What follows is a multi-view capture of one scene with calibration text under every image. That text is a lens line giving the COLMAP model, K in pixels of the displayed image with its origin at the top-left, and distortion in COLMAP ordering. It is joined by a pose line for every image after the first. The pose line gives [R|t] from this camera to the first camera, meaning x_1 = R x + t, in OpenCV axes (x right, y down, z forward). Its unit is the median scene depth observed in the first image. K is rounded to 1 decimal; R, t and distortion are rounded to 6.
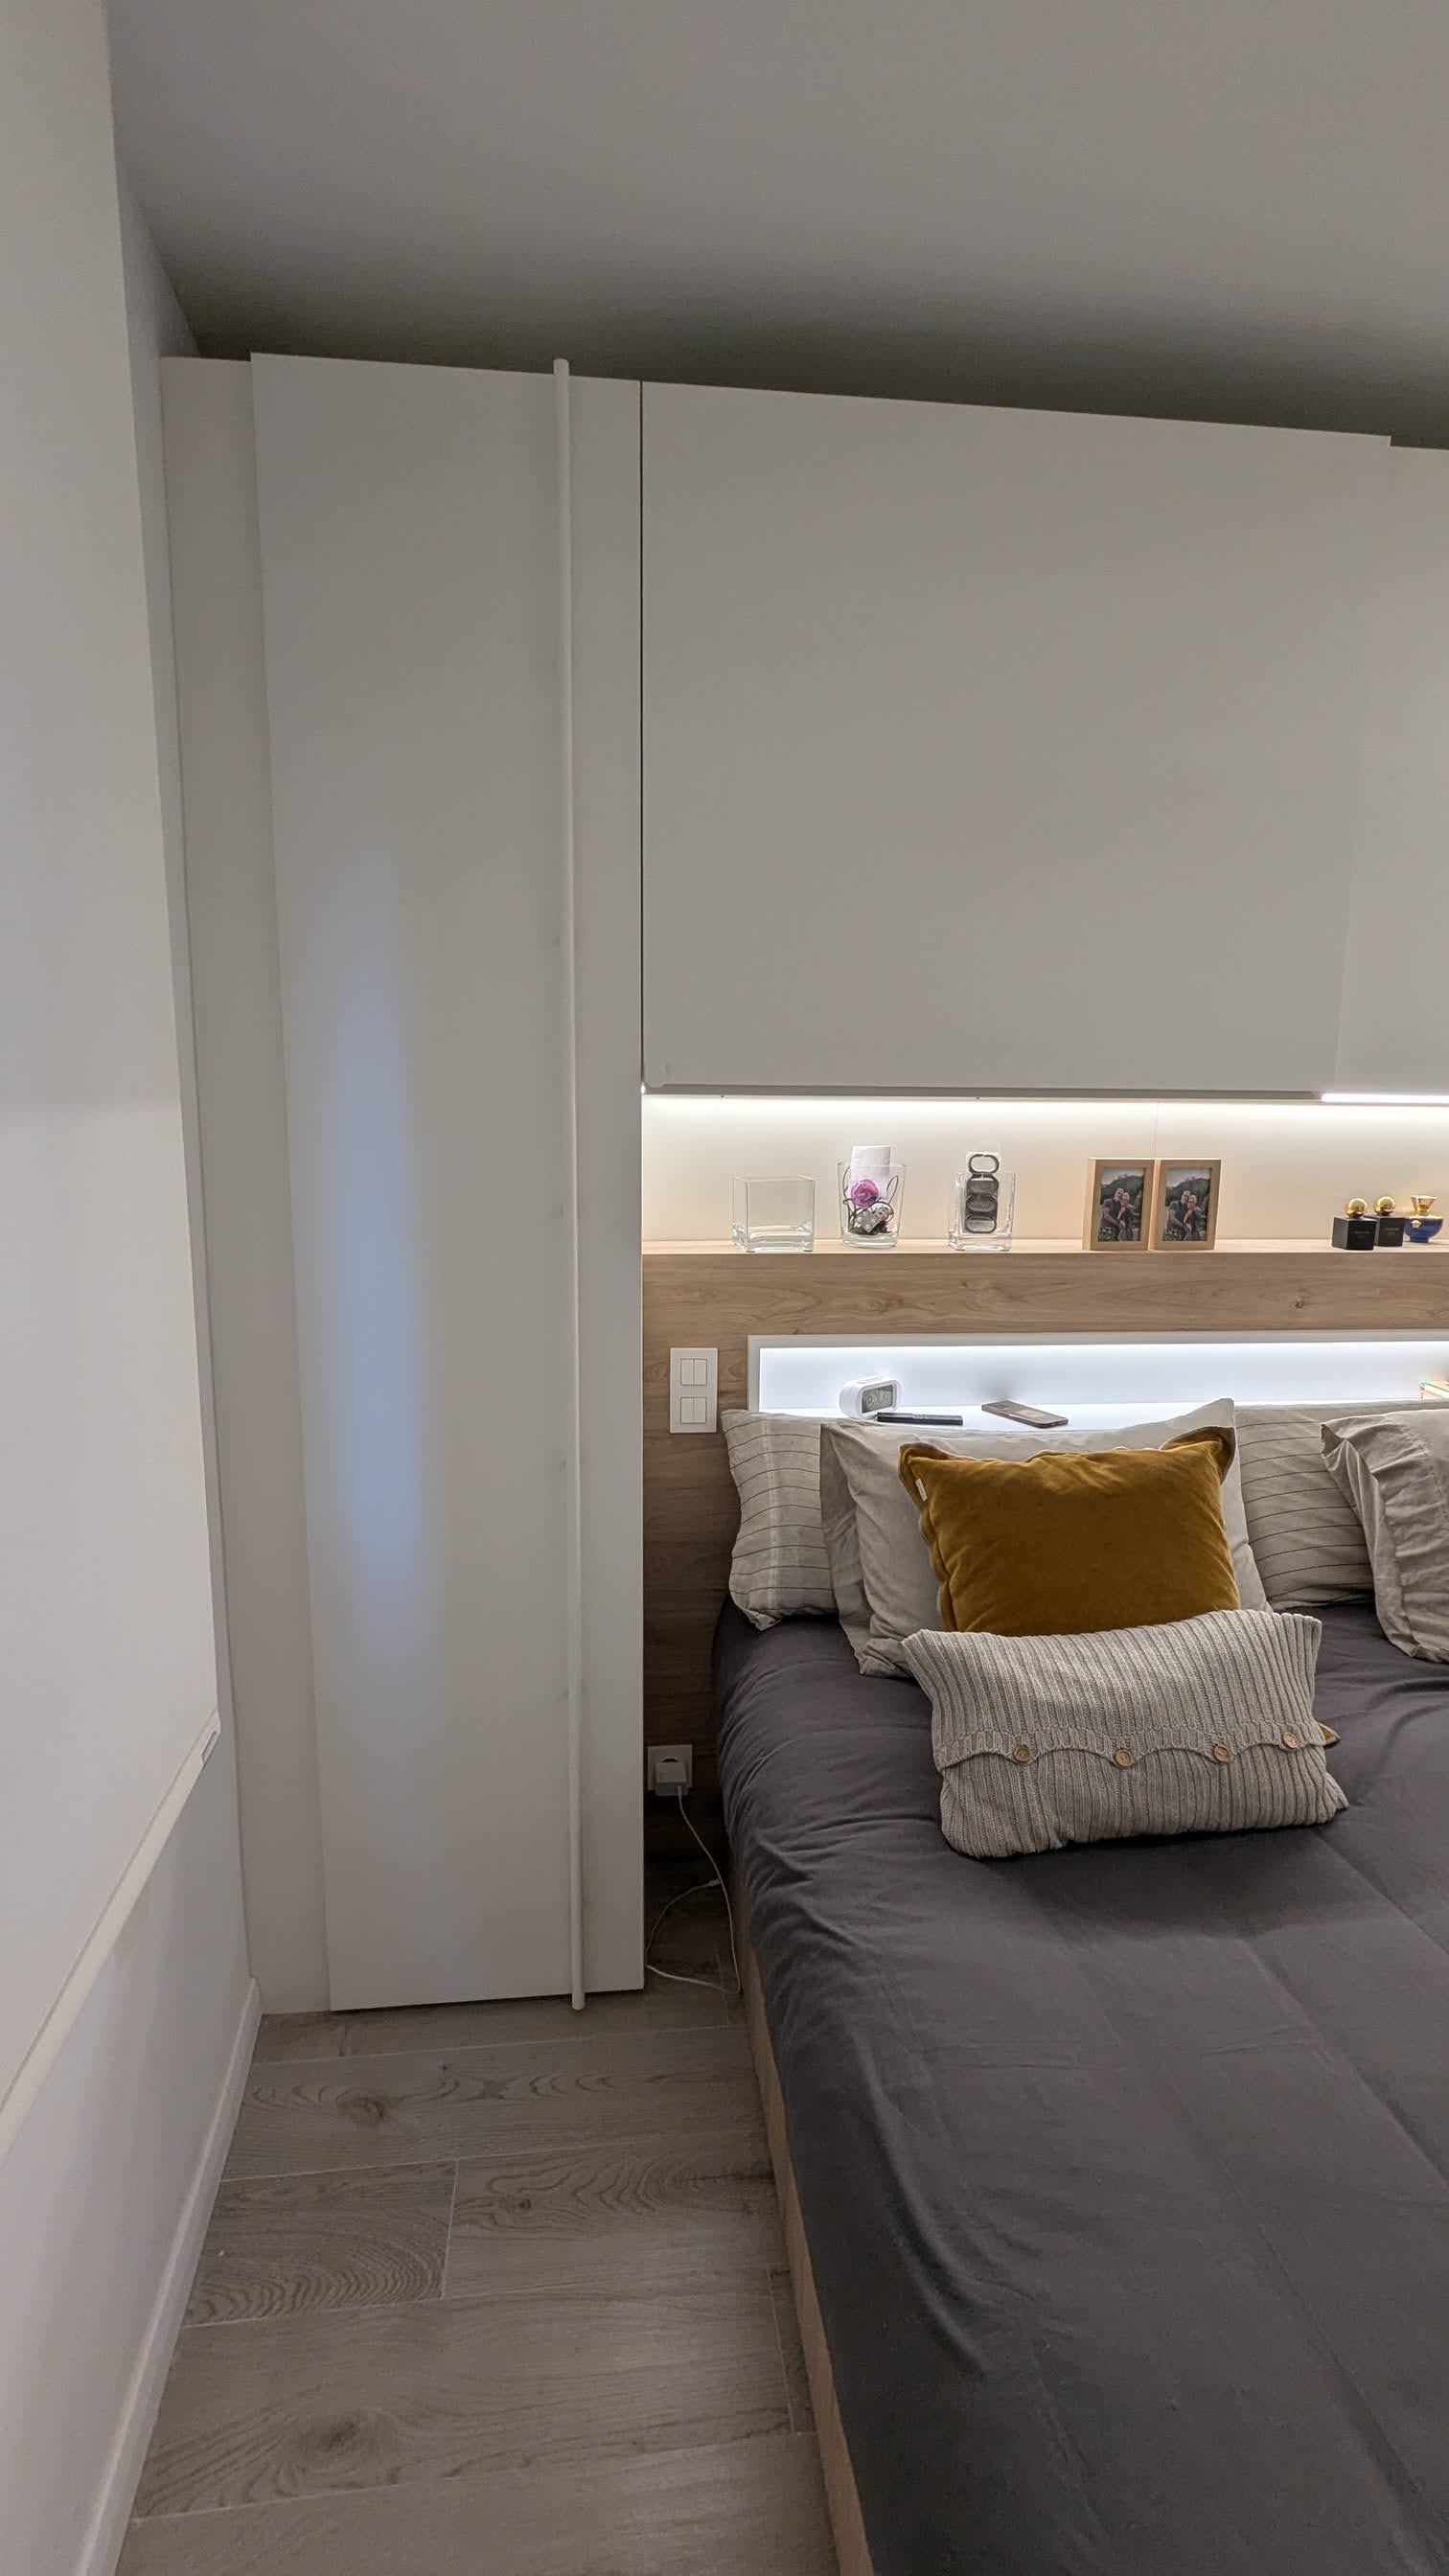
lens RADIAL K [[1212.5, 0, 724.5], [0, 1212.5, 1288.0], [0, 0, 1]] dist [-0.003463, 0.004840]
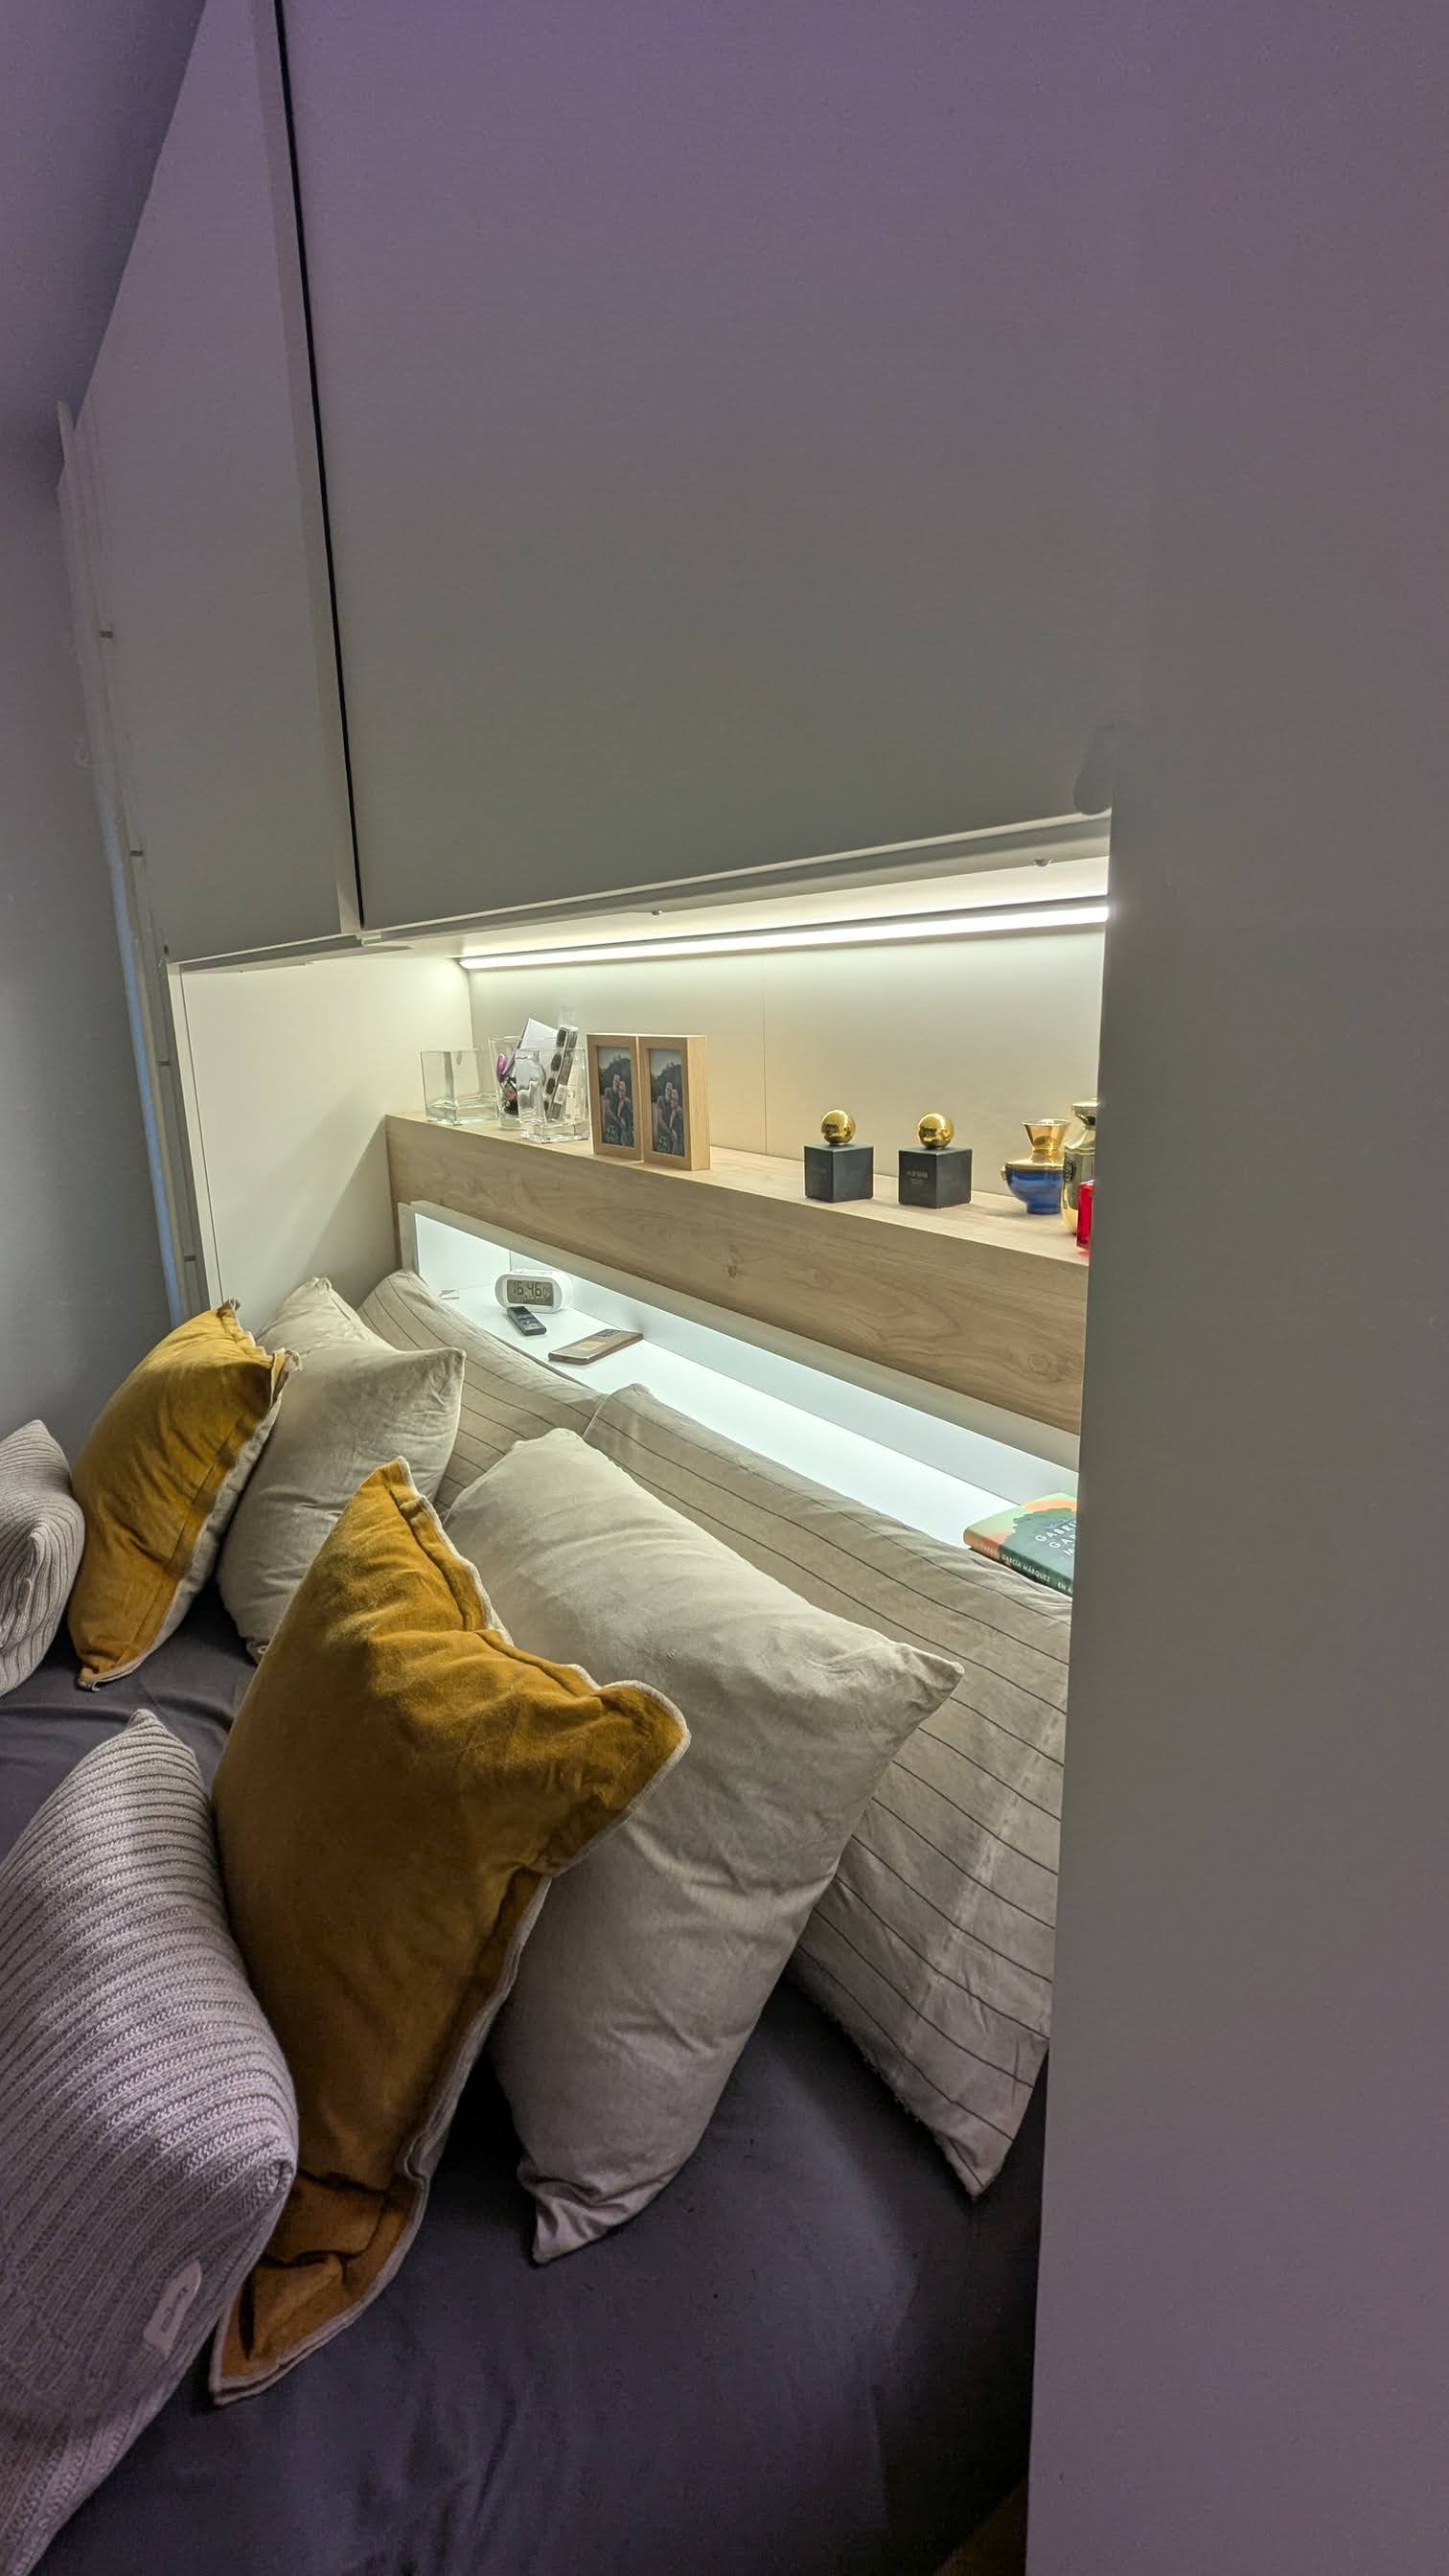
lens RADIAL K [[1212.9, 0, 728.1], [0, 1212.9, 1297.6], [0, 0, 1]] dist [-0.001356, -0.000216]
pose [[0.449330, 0.193265, -0.872211, 1.045488], [-0.114288, 0.980733, 0.158434, -0.074019], [0.886025, 0.028494, 0.462760, 0.718246]]
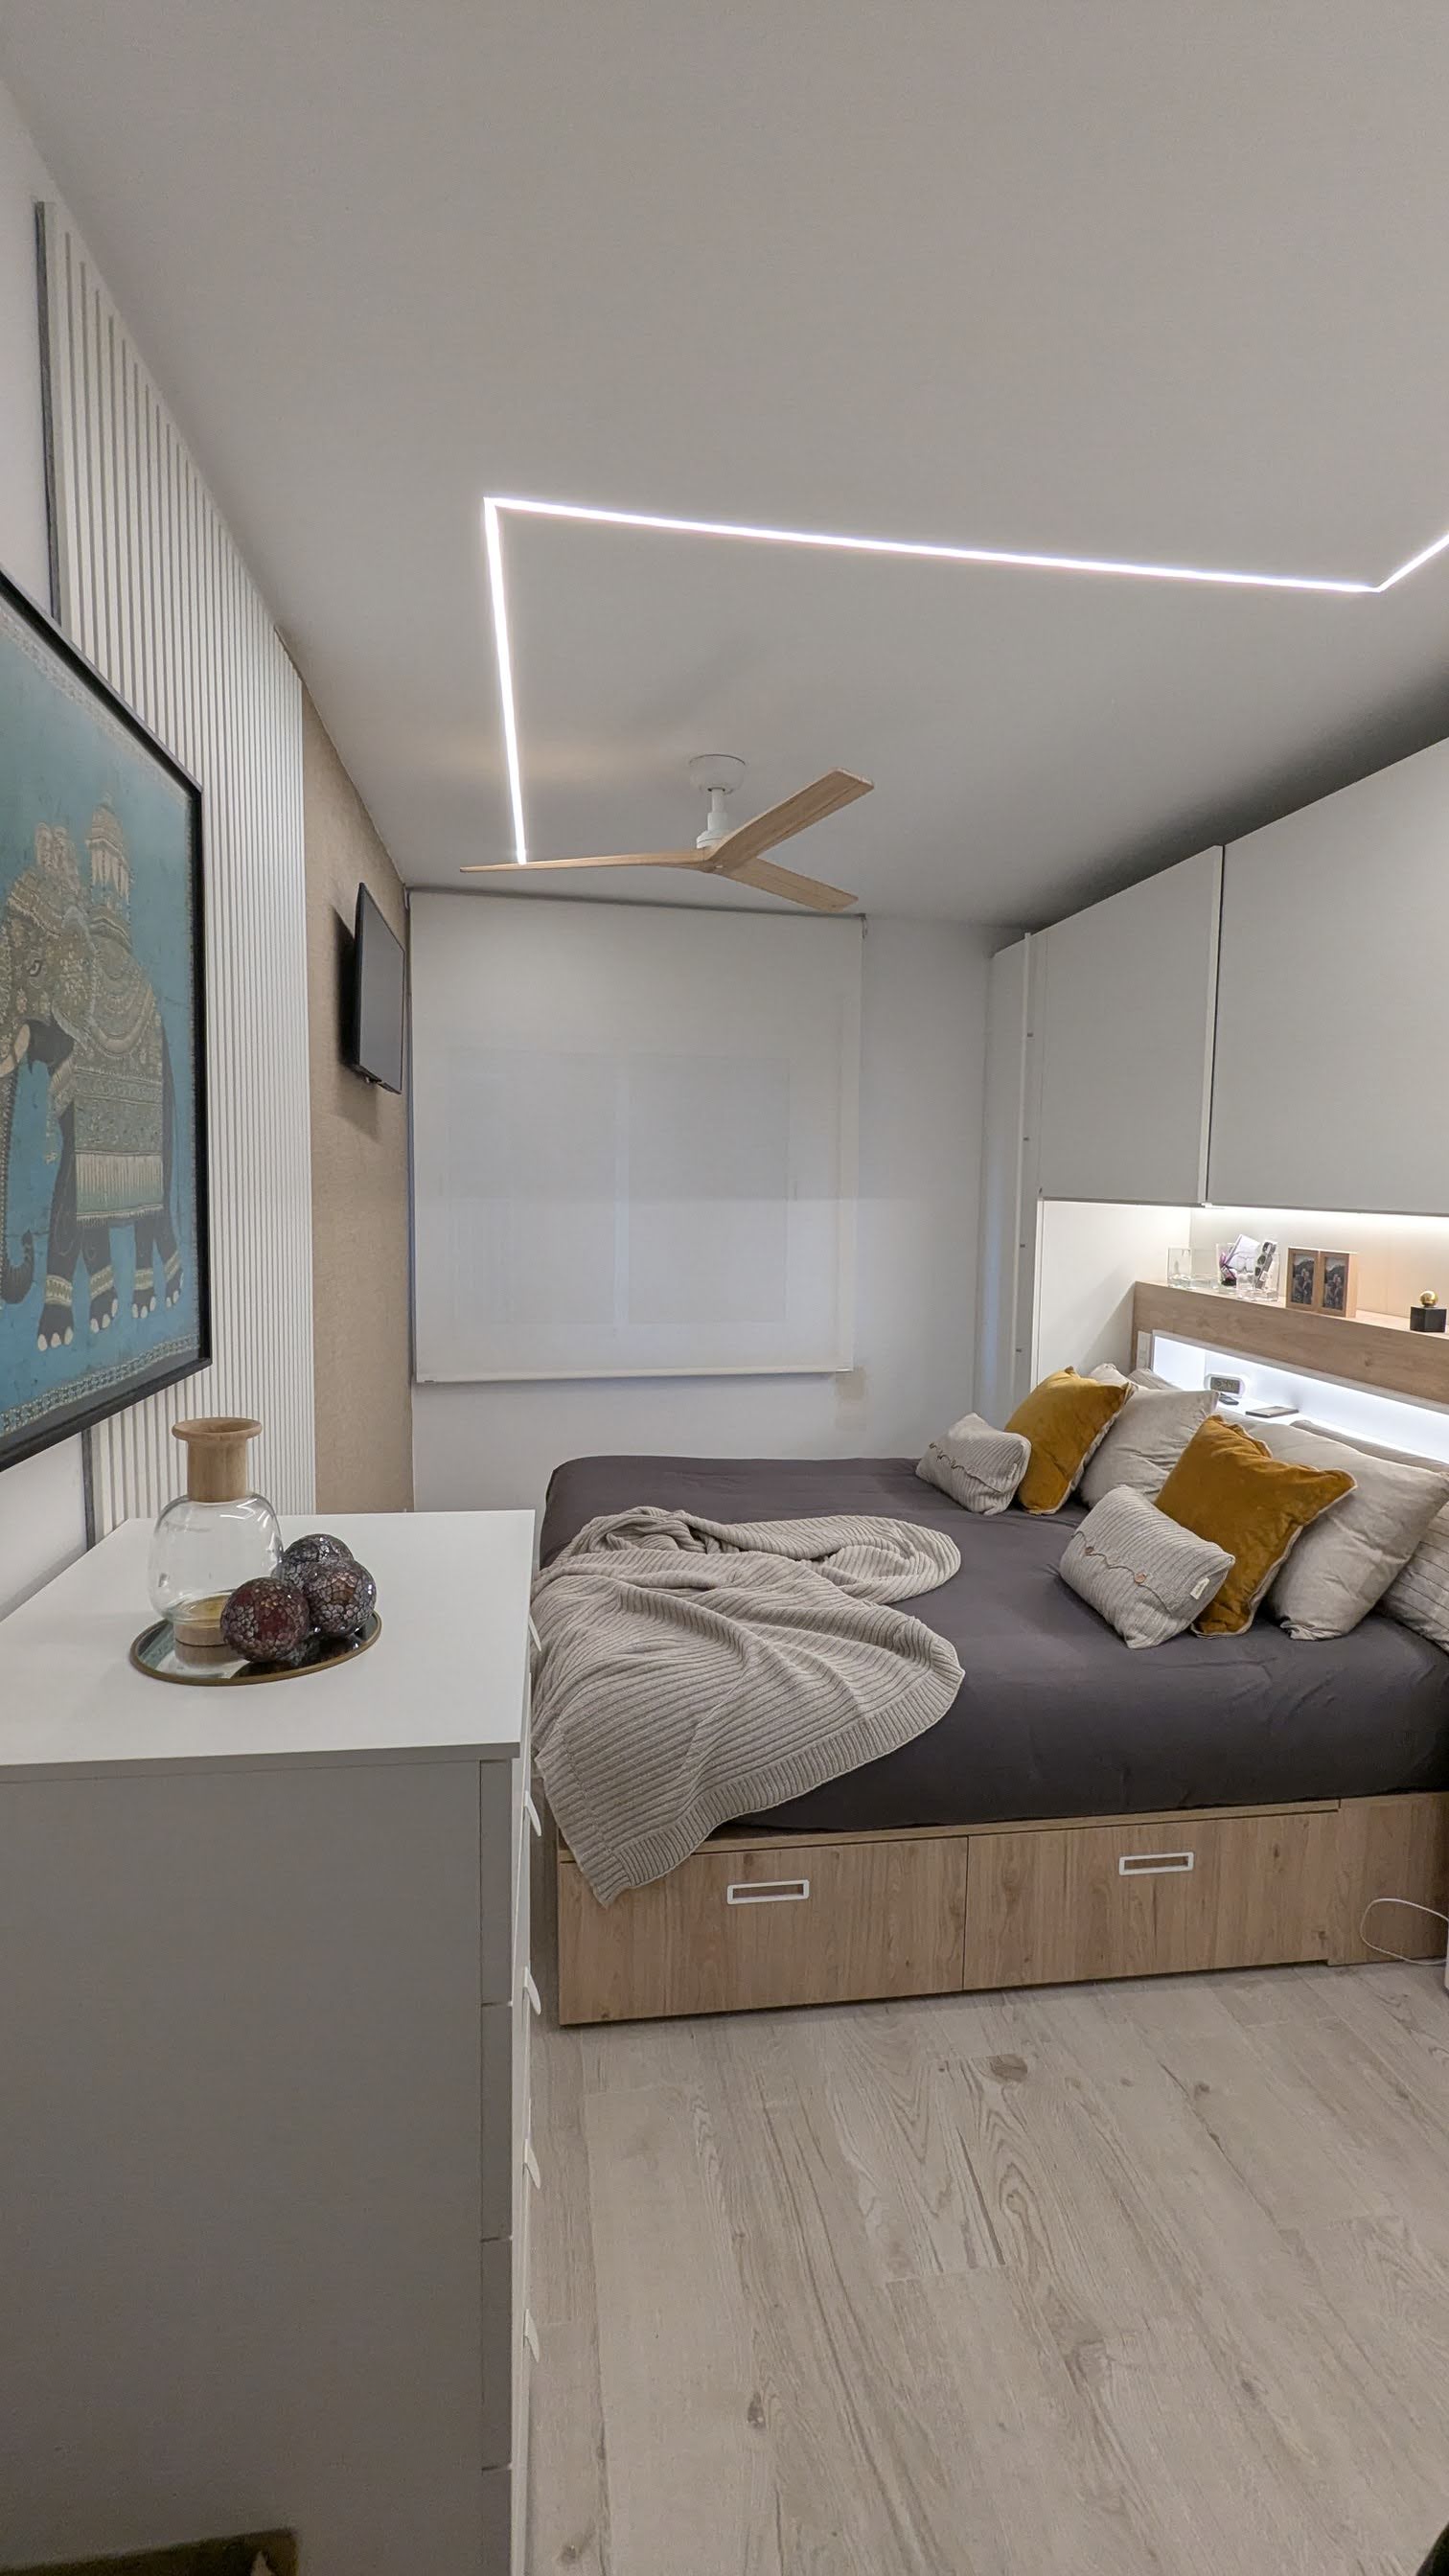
lens RADIAL K [[1212.5, 0, 724.5], [0, 1212.5, 1288.0], [0, 0, 1]] dist [-0.003463, 0.004840]
pose [[0.017647, 0.076831, -0.996888, 1.818993], [-0.174608, 0.981959, 0.072589, -0.042115], [0.984480, 0.172784, 0.030744, 0.250703]]
